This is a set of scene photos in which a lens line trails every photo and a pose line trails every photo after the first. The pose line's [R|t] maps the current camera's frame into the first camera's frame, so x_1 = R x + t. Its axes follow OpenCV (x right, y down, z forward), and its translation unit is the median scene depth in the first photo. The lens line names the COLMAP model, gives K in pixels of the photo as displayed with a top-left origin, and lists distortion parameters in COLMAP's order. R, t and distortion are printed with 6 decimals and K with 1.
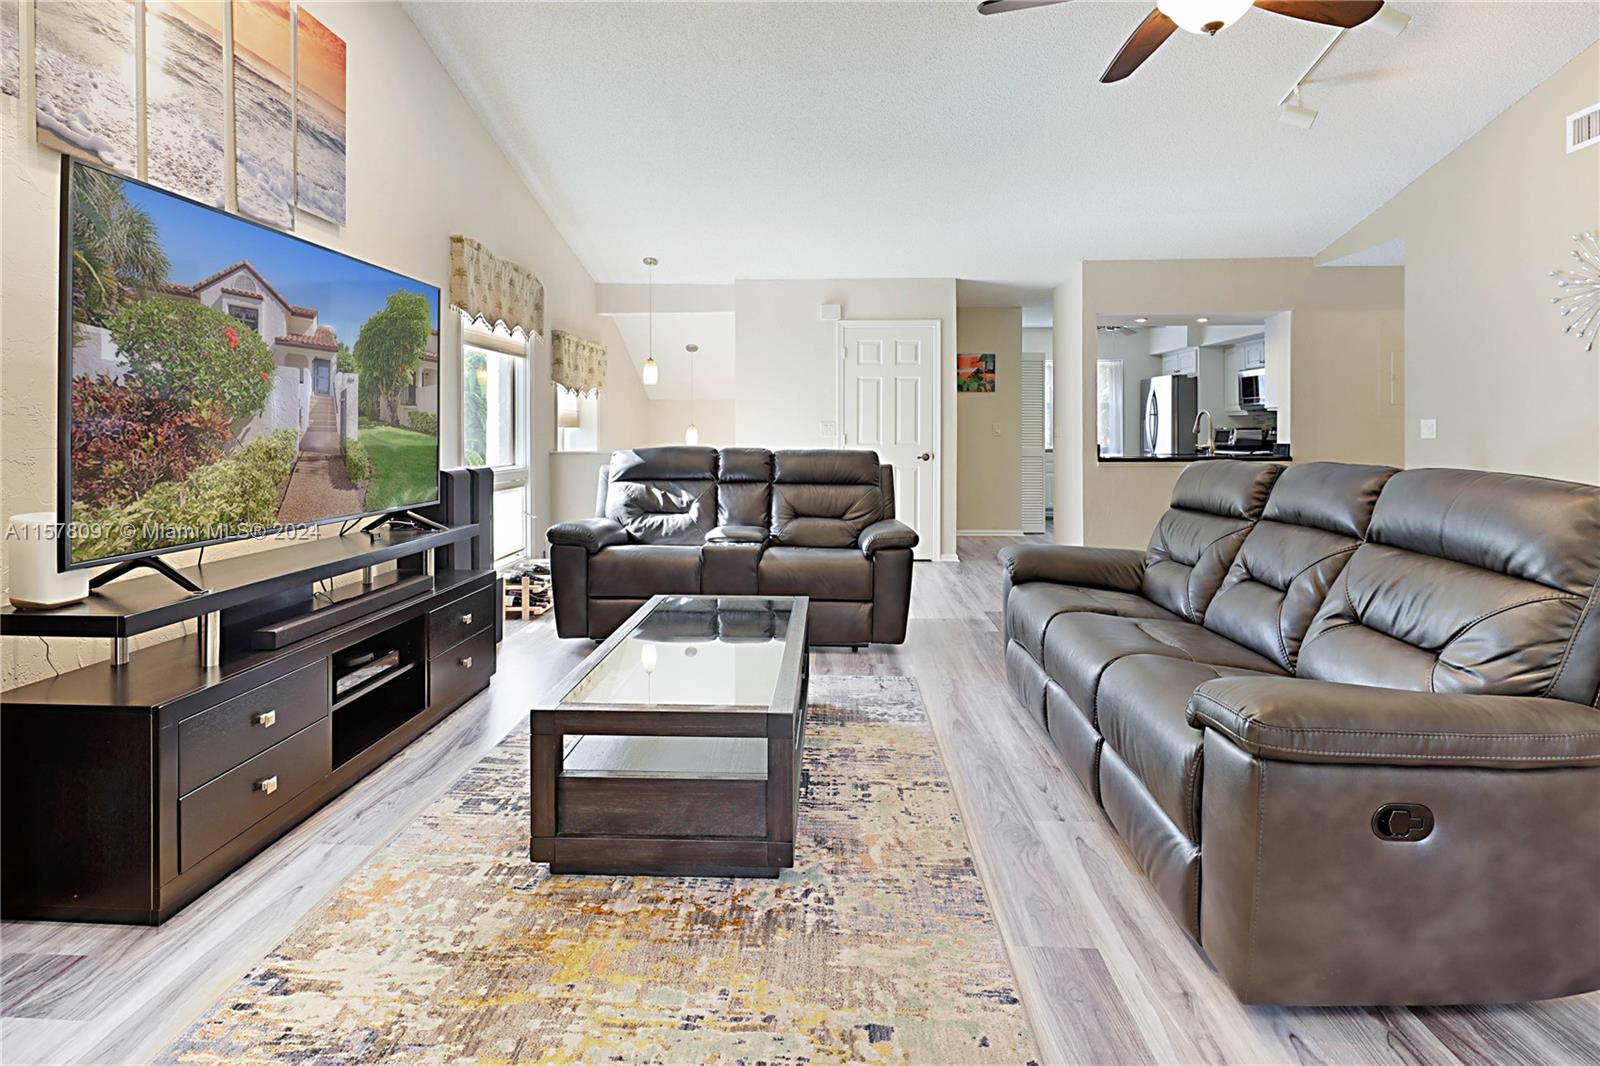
lens RADIAL K [[778.4, 0, 797.4], [0, 778.4, 437.2], [0, 0, 1]] dist [0.006199, -0.006202]
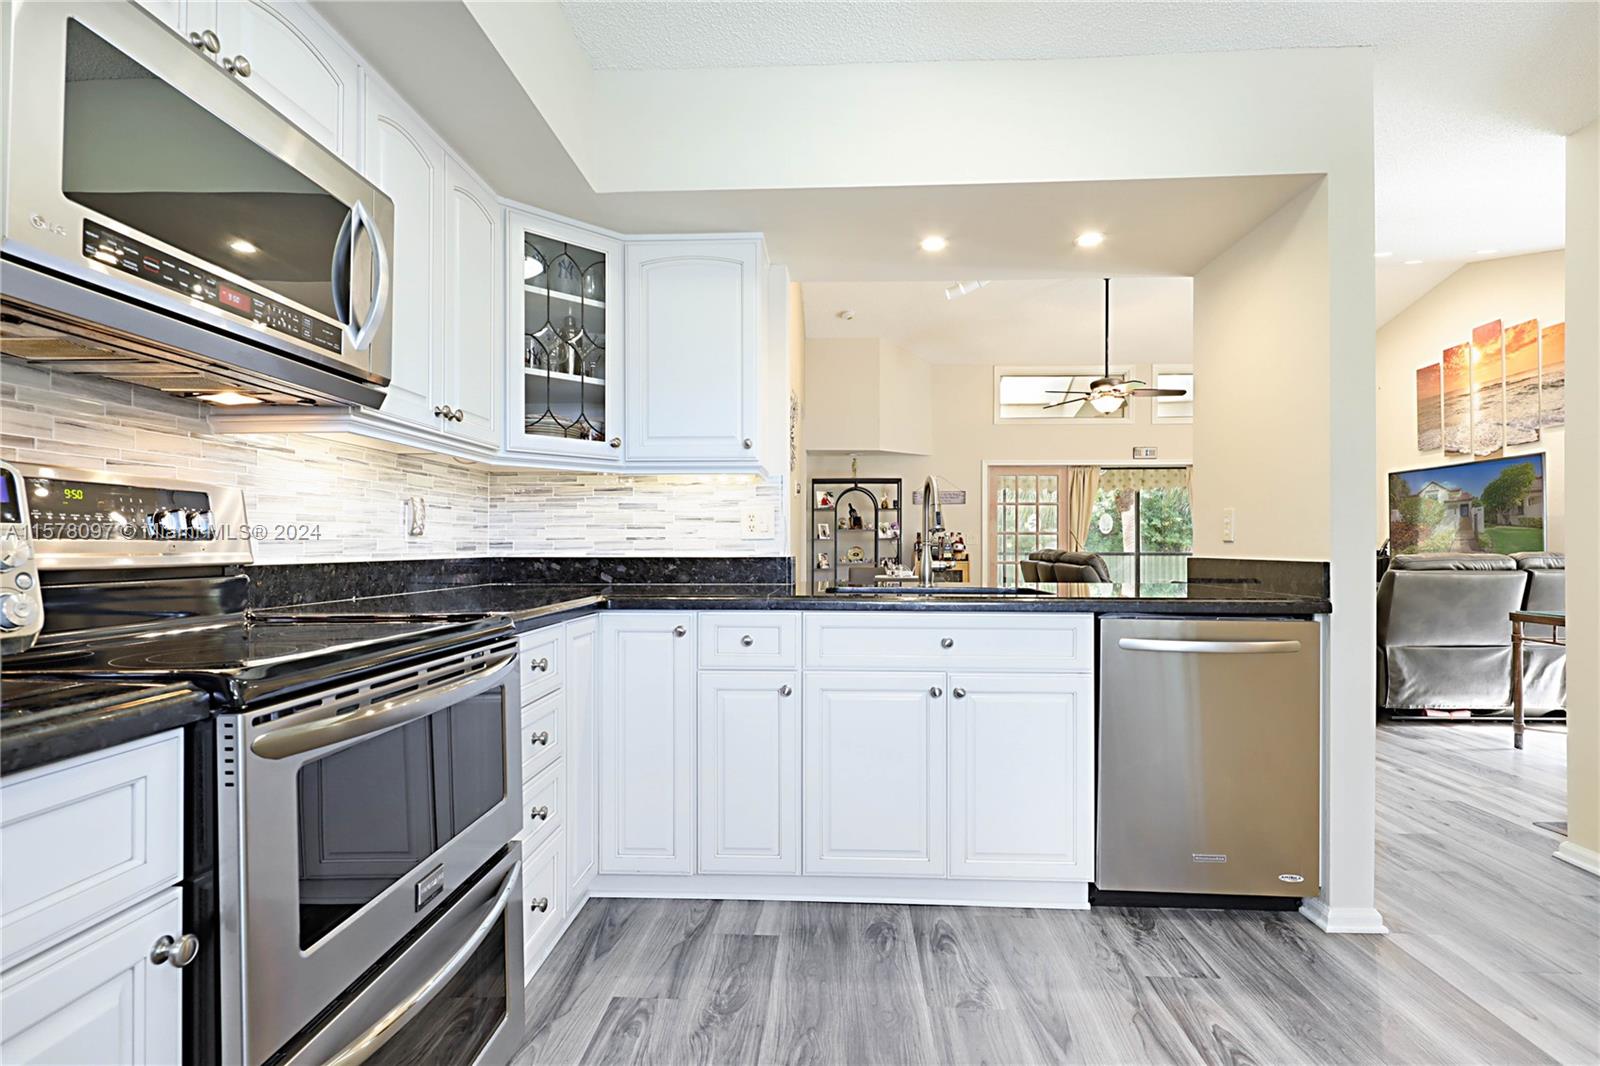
lens RADIAL K [[778.4, 0, 791.2], [0, 778.4, 544.8], [0, 0, 1]] dist [0.006199, -0.006202]
pose [[-0.999822, 0.002139, 0.018749, 0.584584], [0.002249, 0.999981, 0.005813, -0.001485], [-0.018736, 0.005854, -0.999807, 1.392617]]
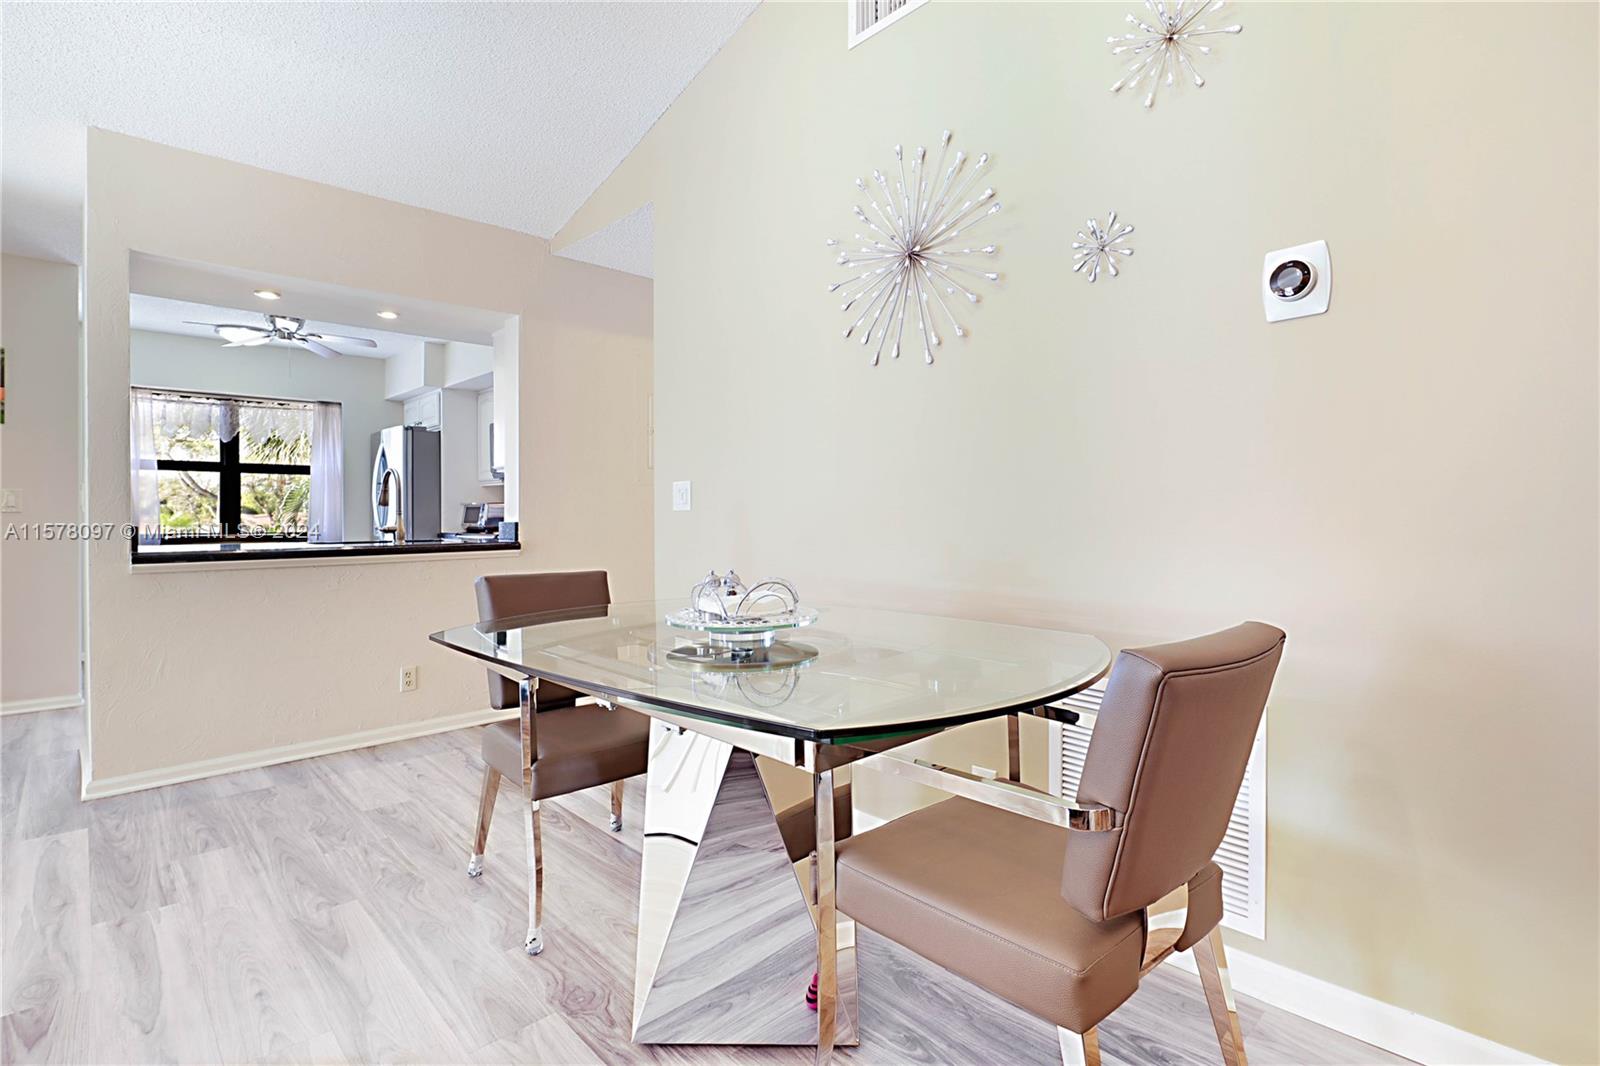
lens RADIAL K [[778.4, 0, 793.9], [0, 778.4, 517.7], [0, 0, 1]] dist [0.006199, -0.006202]
pose [[0.704254, -0.001819, 0.709946, 0.315769], [0.005229, 0.999983, -0.002625, 0.006891], [-0.709929, 0.005561, 0.704252, 0.363917]]
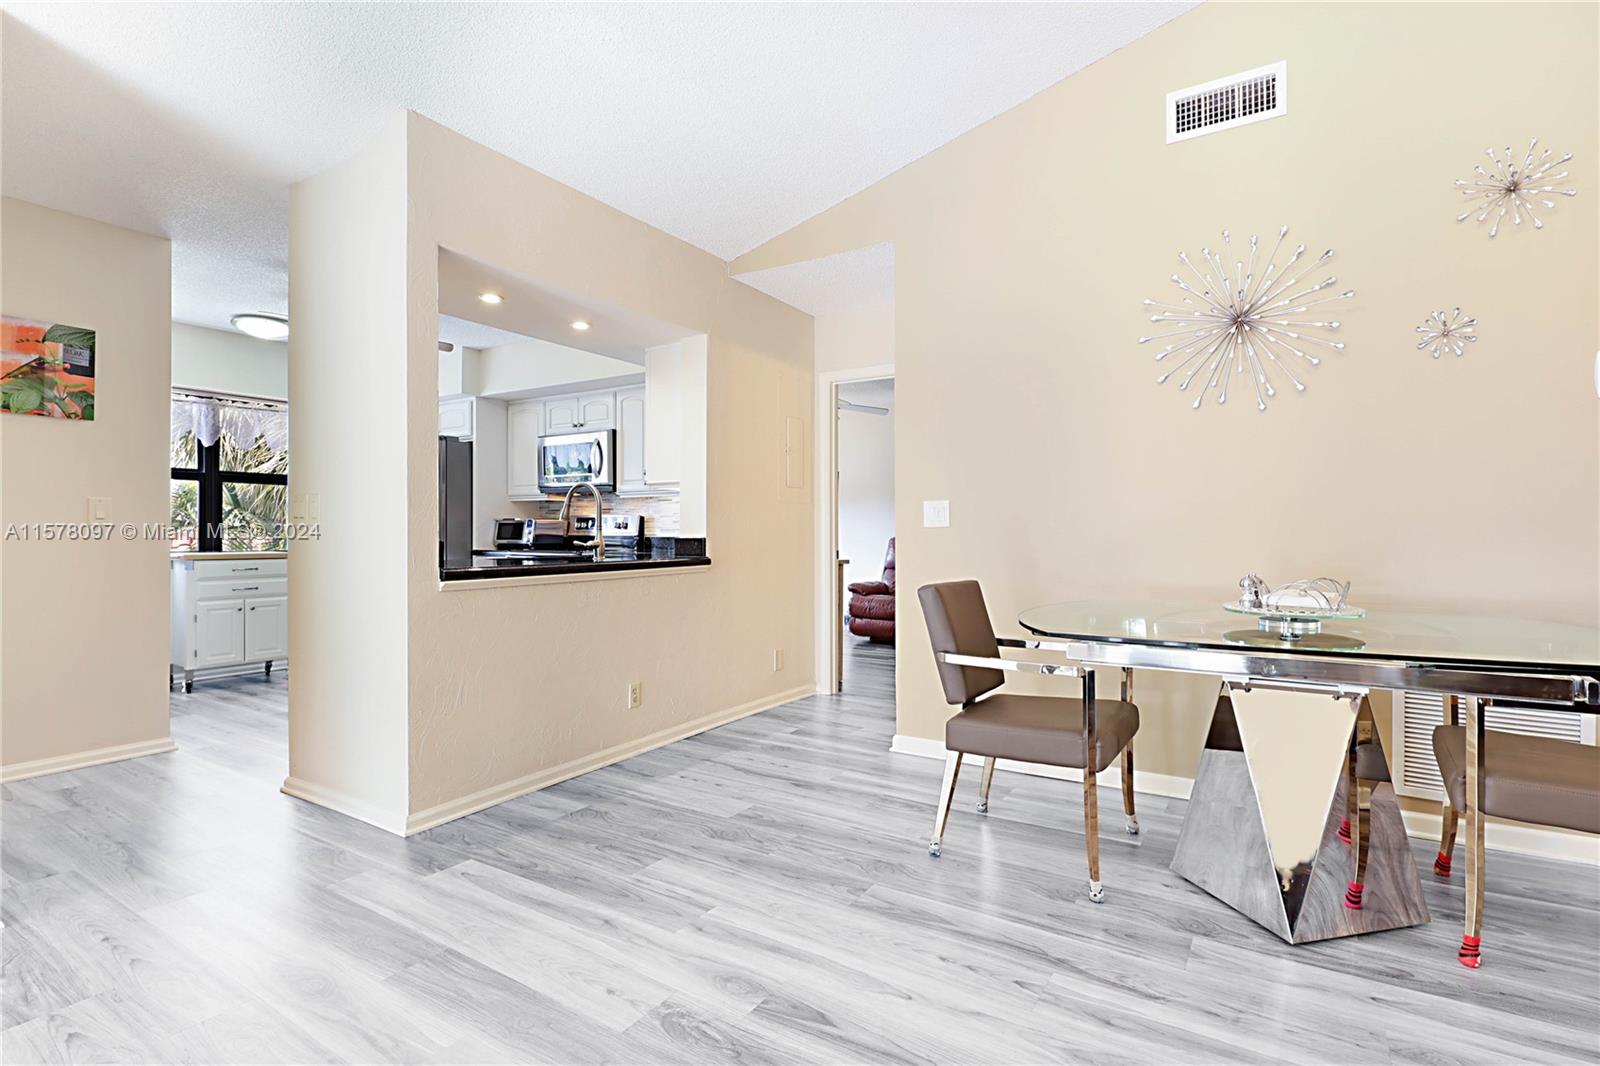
lens RADIAL K [[778.4, 0, 790.9], [0, 778.4, 532.0], [0, 0, 1]] dist [0.006199, -0.006202]
pose [[0.503310, 0.004002, 0.864097, 0.098991], [0.004114, 0.999967, -0.007028, 0.007662], [-0.864096, 0.007092, 0.503277, 0.573096]]
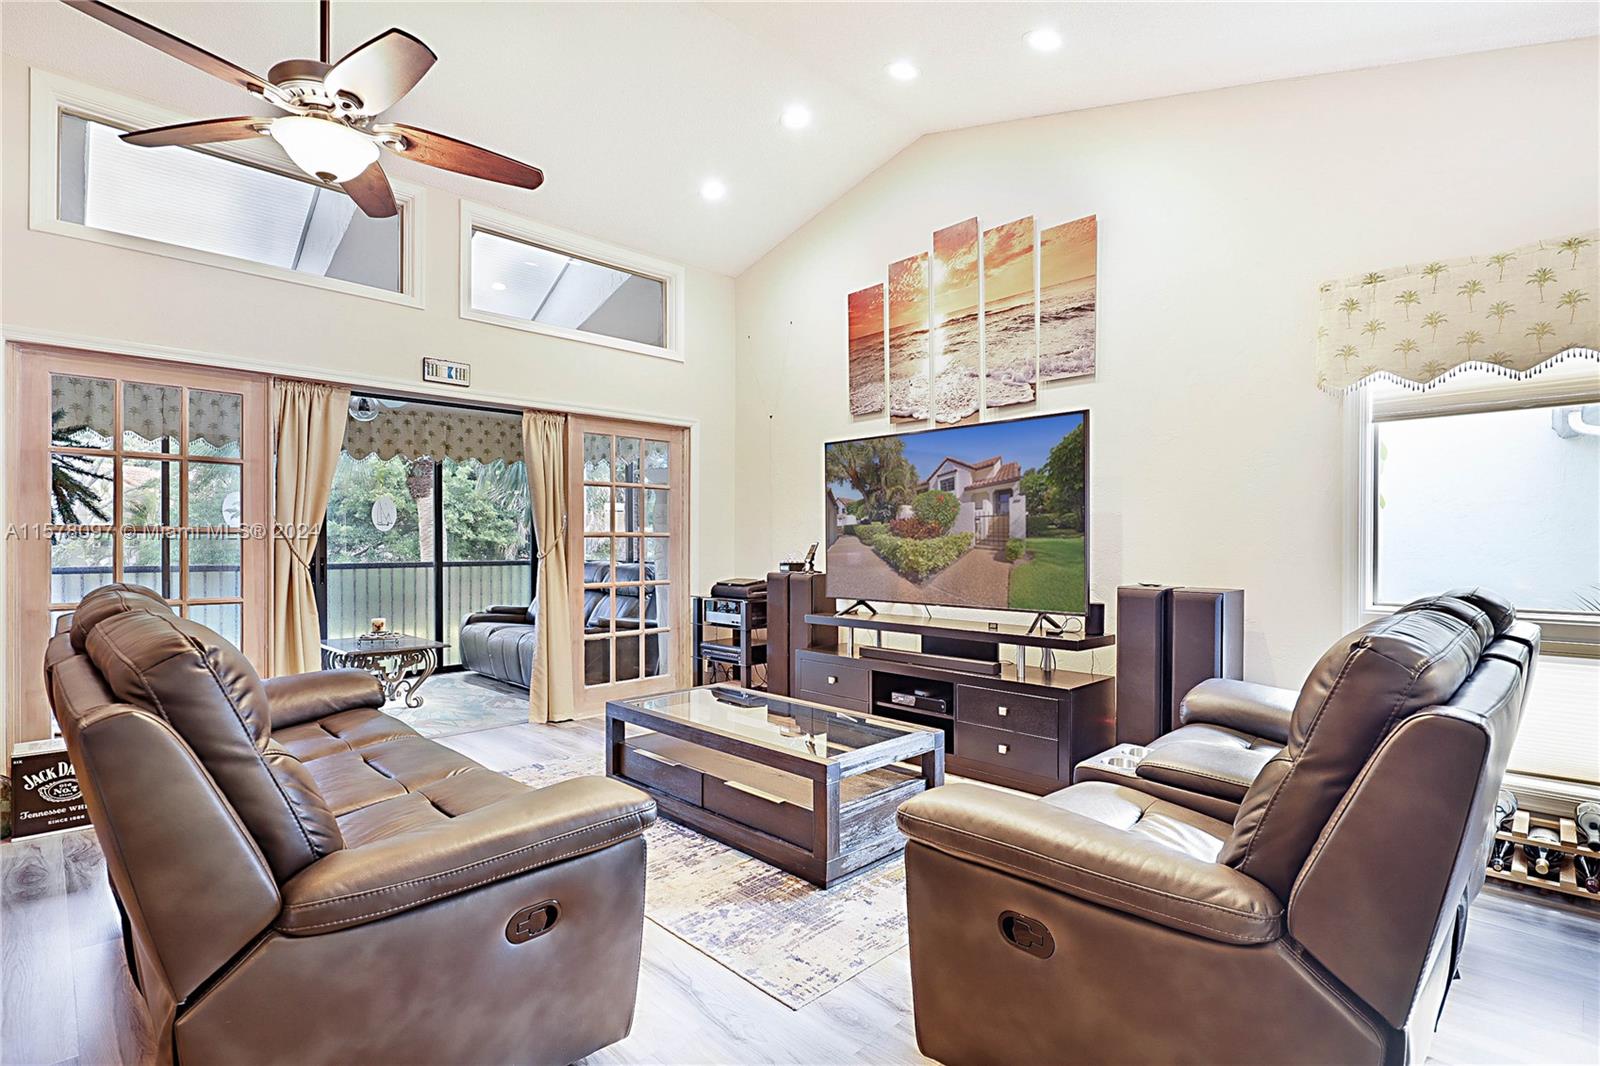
lens RADIAL K [[778.4, 0, 793.9], [0, 778.4, 546.2], [0, 0, 1]] dist [0.006199, -0.006202]
pose [[-0.685268, 0.006342, -0.728264, 0.290419], [-0.004357, 0.999908, 0.012808, -0.010310], [0.728278, 0.011950, -0.685177, 0.731604]]
